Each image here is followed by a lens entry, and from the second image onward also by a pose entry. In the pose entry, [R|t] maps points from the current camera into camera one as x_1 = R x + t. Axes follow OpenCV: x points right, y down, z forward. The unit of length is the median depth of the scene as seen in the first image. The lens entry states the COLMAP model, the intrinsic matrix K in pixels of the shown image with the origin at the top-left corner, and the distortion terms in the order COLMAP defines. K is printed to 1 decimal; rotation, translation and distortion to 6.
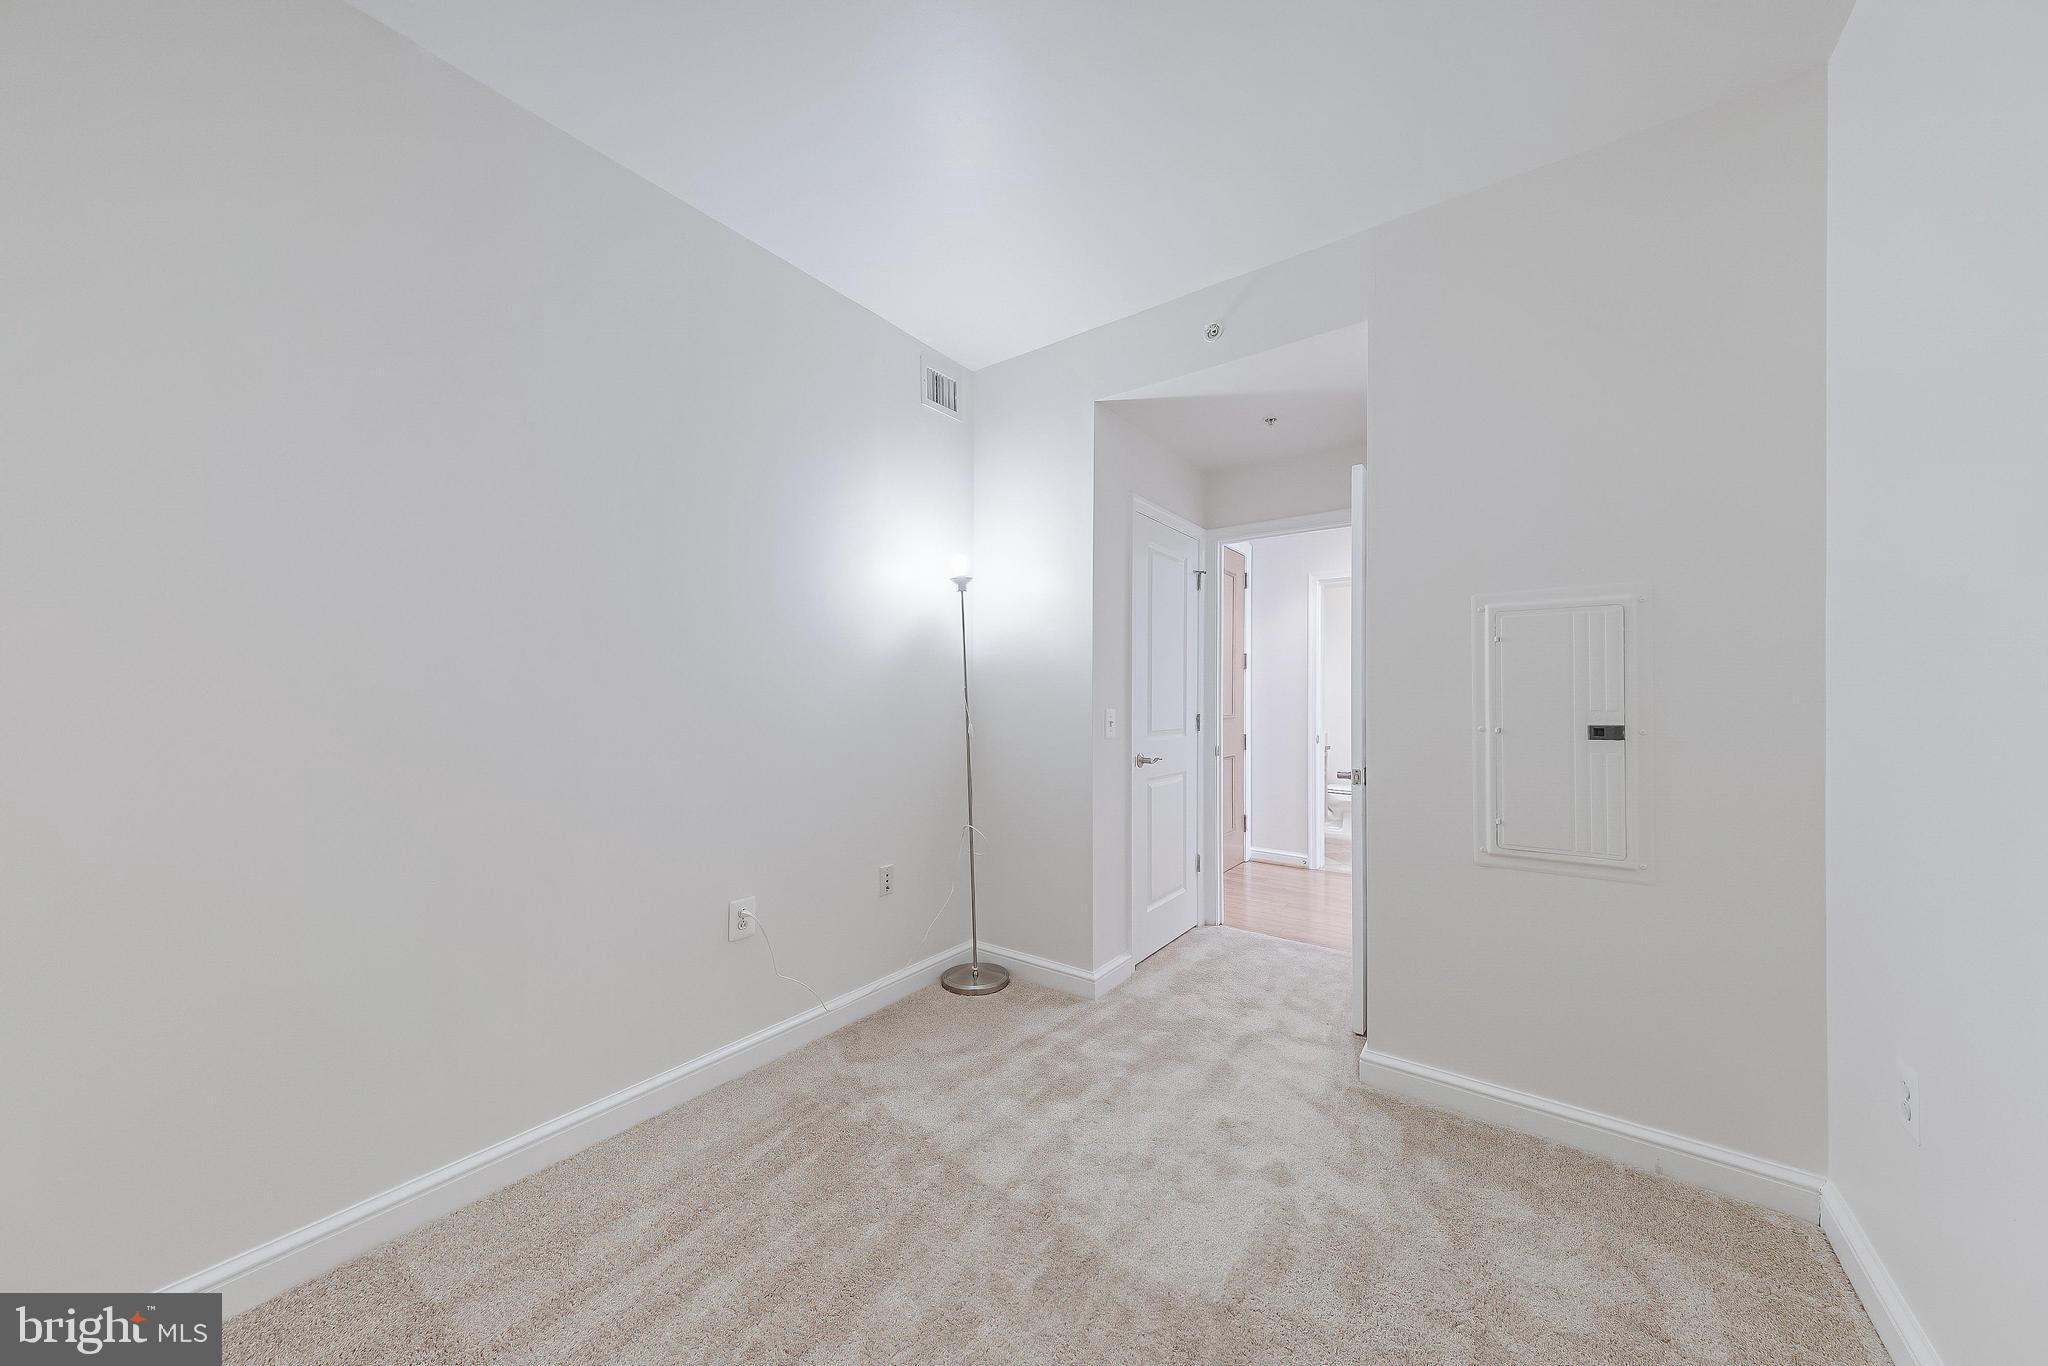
lens RADIAL K [[700.6, 0, 1017.0], [0, 700.6, 692.0], [0, 0, 1]] dist [0.005918, 0.000968]
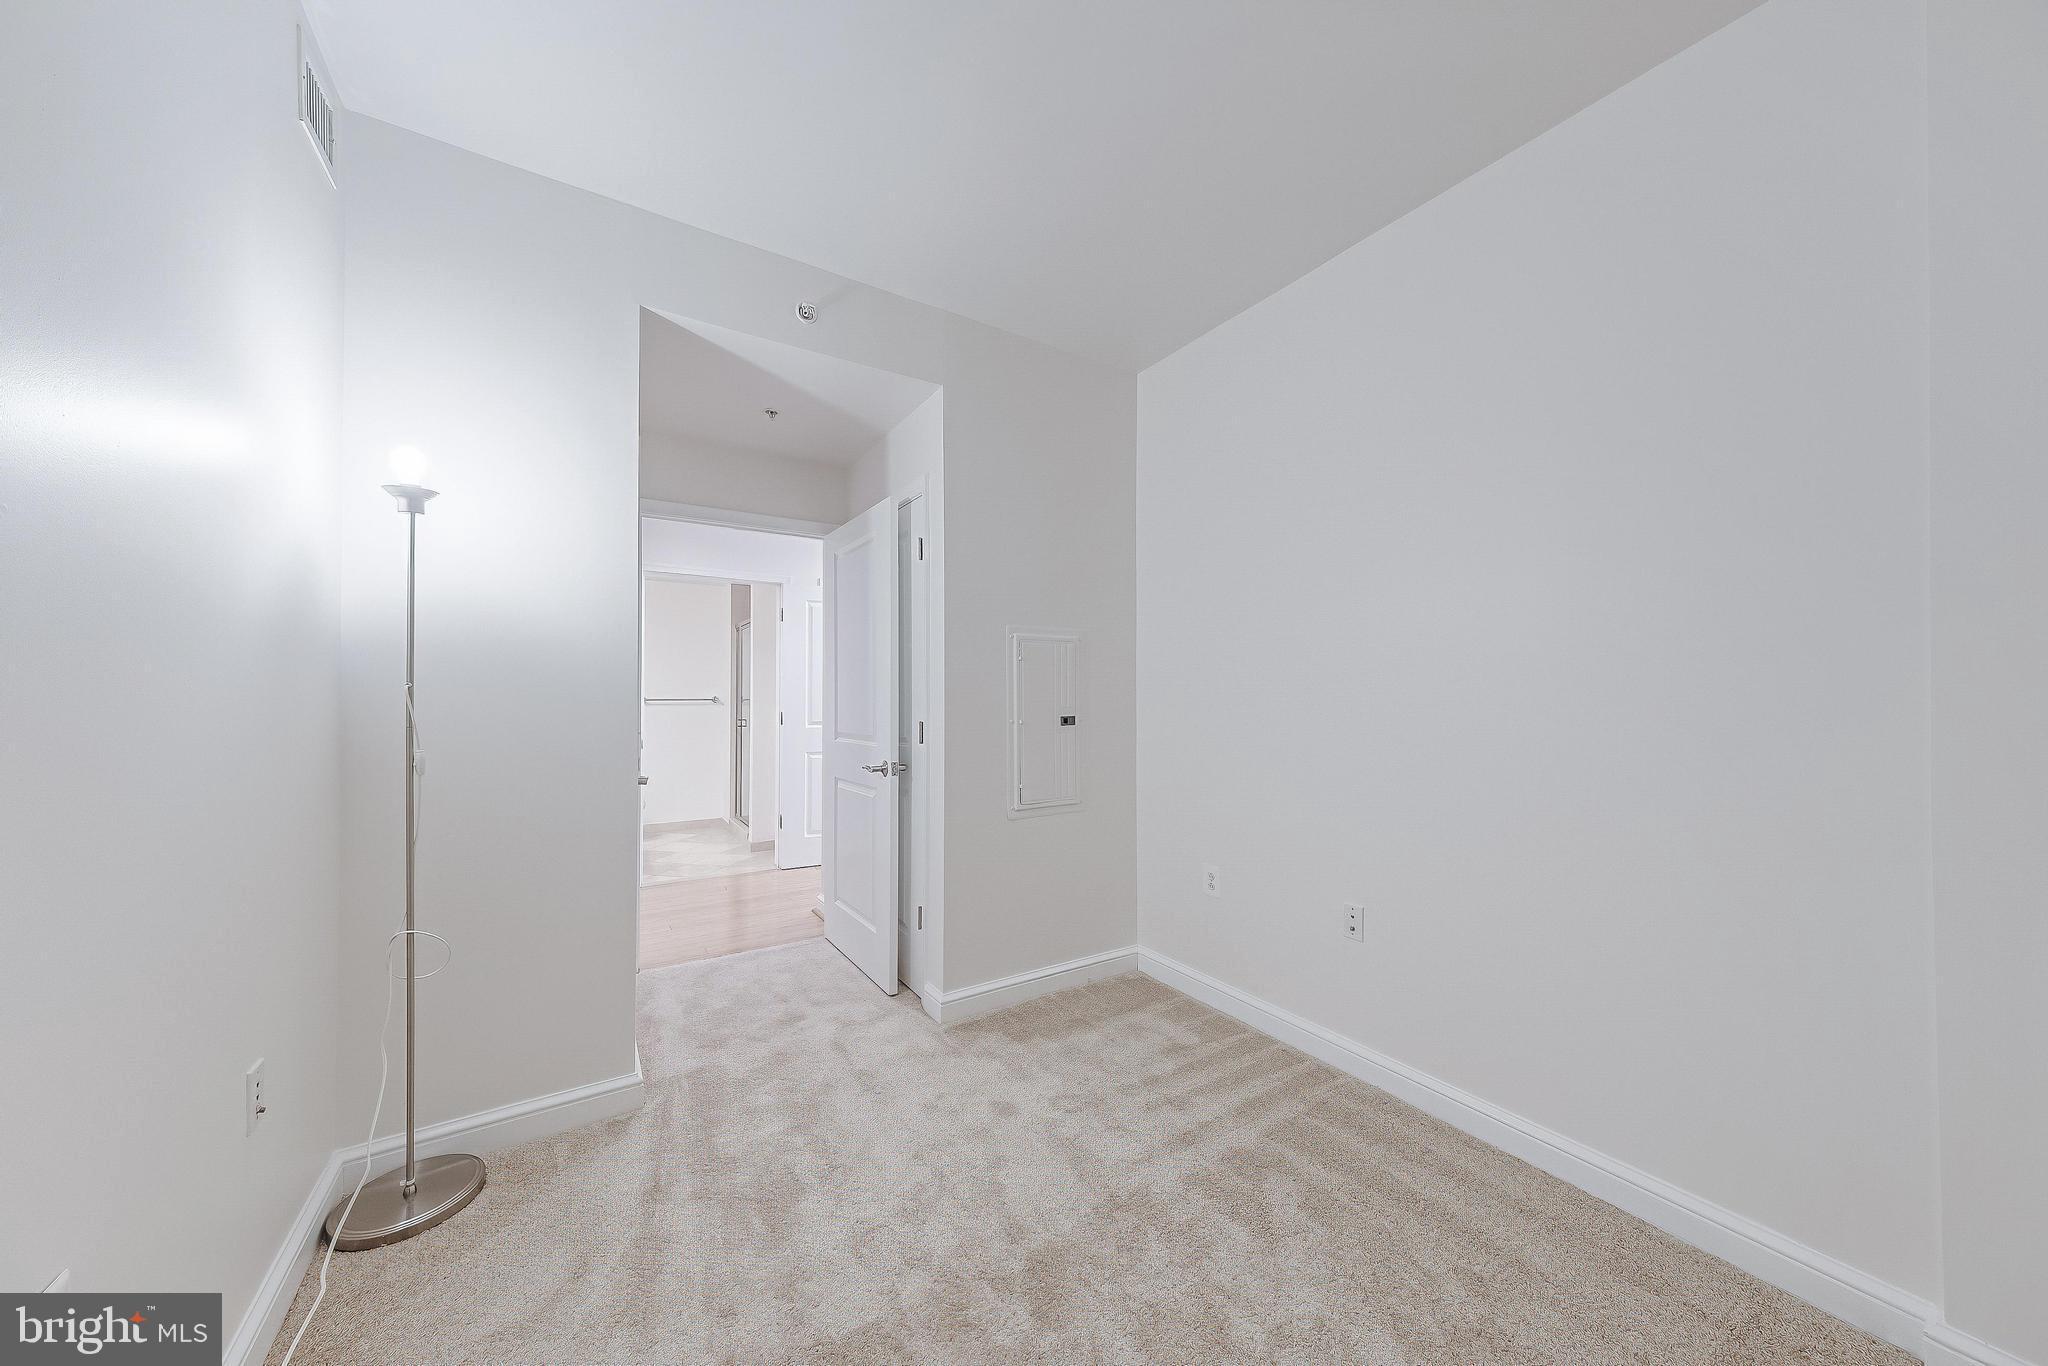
lens RADIAL K [[700.6, 0, 1033.0], [0, 700.6, 685.0], [0, 0, 1]] dist [0.005918, 0.000968]
pose [[0.342654, 0.016427, 0.939318, -0.520891], [-0.004774, 0.999865, -0.015744, 0.001452], [-0.939450, 0.000910, 0.342686, 0.404606]]
